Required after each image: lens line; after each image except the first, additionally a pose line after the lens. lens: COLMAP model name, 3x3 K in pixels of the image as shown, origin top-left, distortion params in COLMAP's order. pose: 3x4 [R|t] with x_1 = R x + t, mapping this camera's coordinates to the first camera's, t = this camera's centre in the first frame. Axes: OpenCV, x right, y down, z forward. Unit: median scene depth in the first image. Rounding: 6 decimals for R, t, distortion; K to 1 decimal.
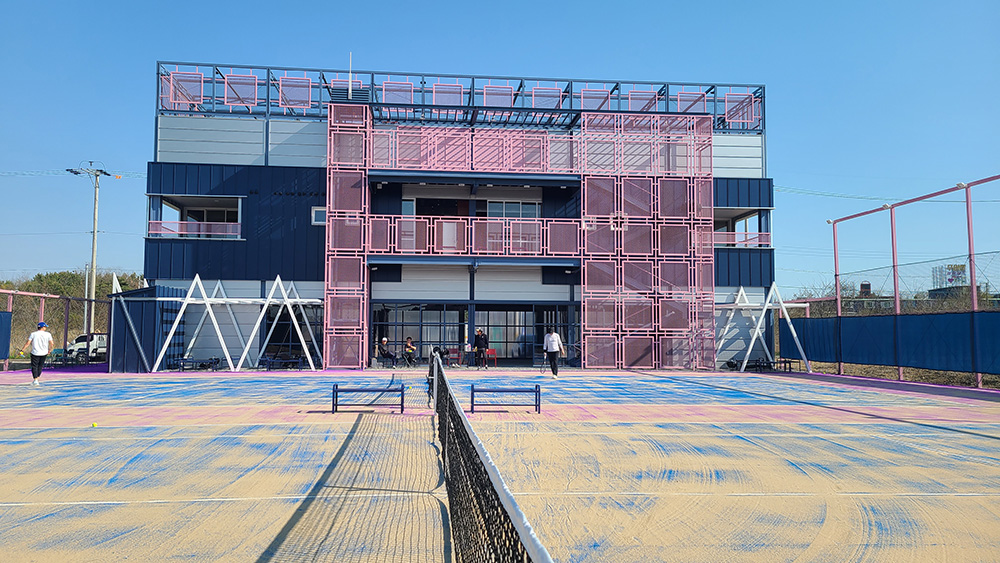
lens RADIAL K [[745.7, 0, 492.9], [0, 745.7, 283.5], [0, 0, 1]] dist [0.072141, -0.049008]
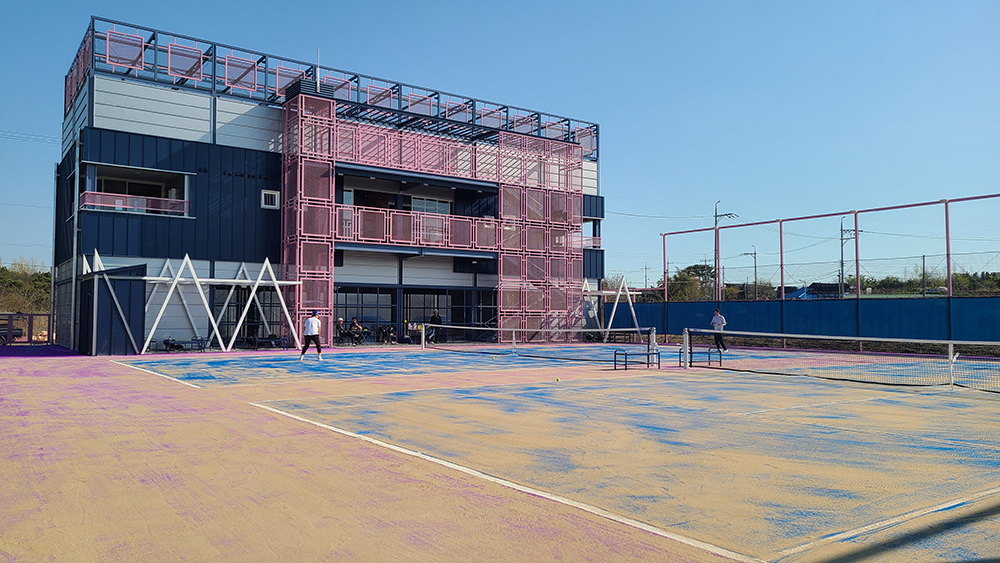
lens RADIAL K [[745.7, 0, 491.1], [0, 745.7, 284.7], [0, 0, 1]] dist [0.072141, -0.049008]
pose [[0.867167, 0.020116, 0.497611, -0.478363], [-0.034921, 0.999181, 0.020464, -0.005566], [-0.496791, -0.035122, 0.867159, -0.044251]]
